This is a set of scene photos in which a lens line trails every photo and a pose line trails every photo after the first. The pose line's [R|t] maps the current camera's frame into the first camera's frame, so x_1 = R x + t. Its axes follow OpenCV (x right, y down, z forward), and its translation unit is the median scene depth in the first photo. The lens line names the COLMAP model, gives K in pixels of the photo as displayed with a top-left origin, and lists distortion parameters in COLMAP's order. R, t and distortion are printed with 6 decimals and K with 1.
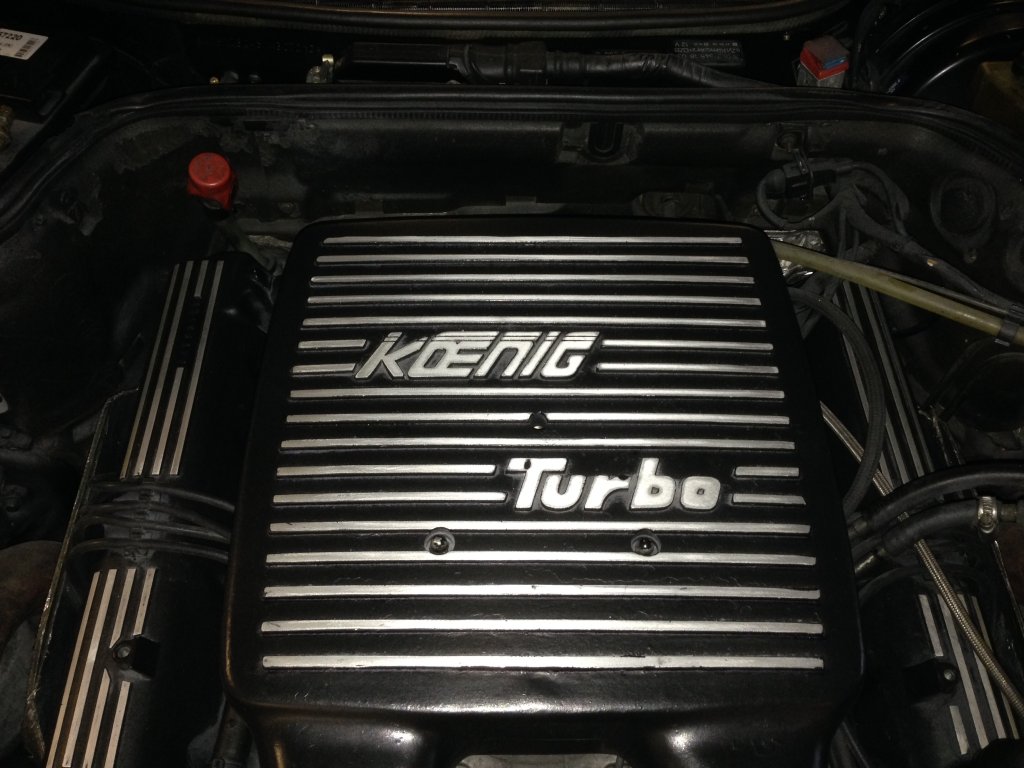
lens RADIAL K [[936.2, 0, 512.0], [0, 936.2, 384.0], [0, 0, 1]] dist [0.129149, -0.232285]
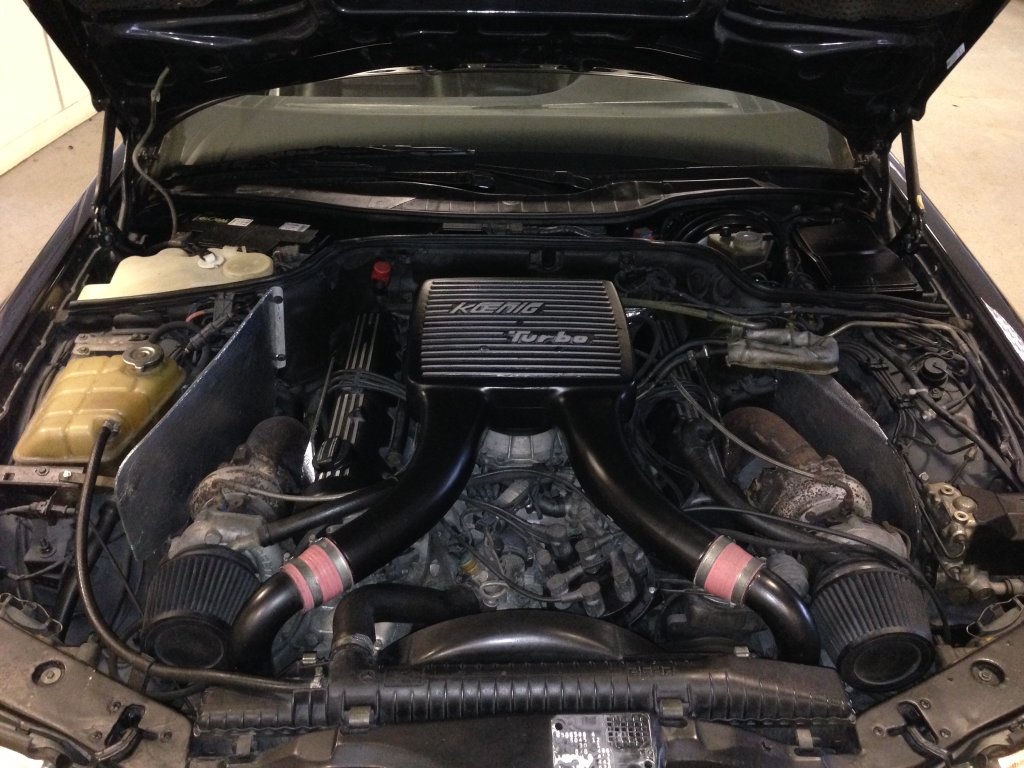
lens RADIAL K [[936.2, 0, 512.0], [0, 936.2, 384.0], [0, 0, 1]] dist [0.129149, -0.232285]
pose [[0.999967, -0.001710, 0.008004, -0.014368], [0.004591, 0.926751, -0.375647, 1.133956], [-0.006776, 0.375671, 0.926728, -1.312798]]
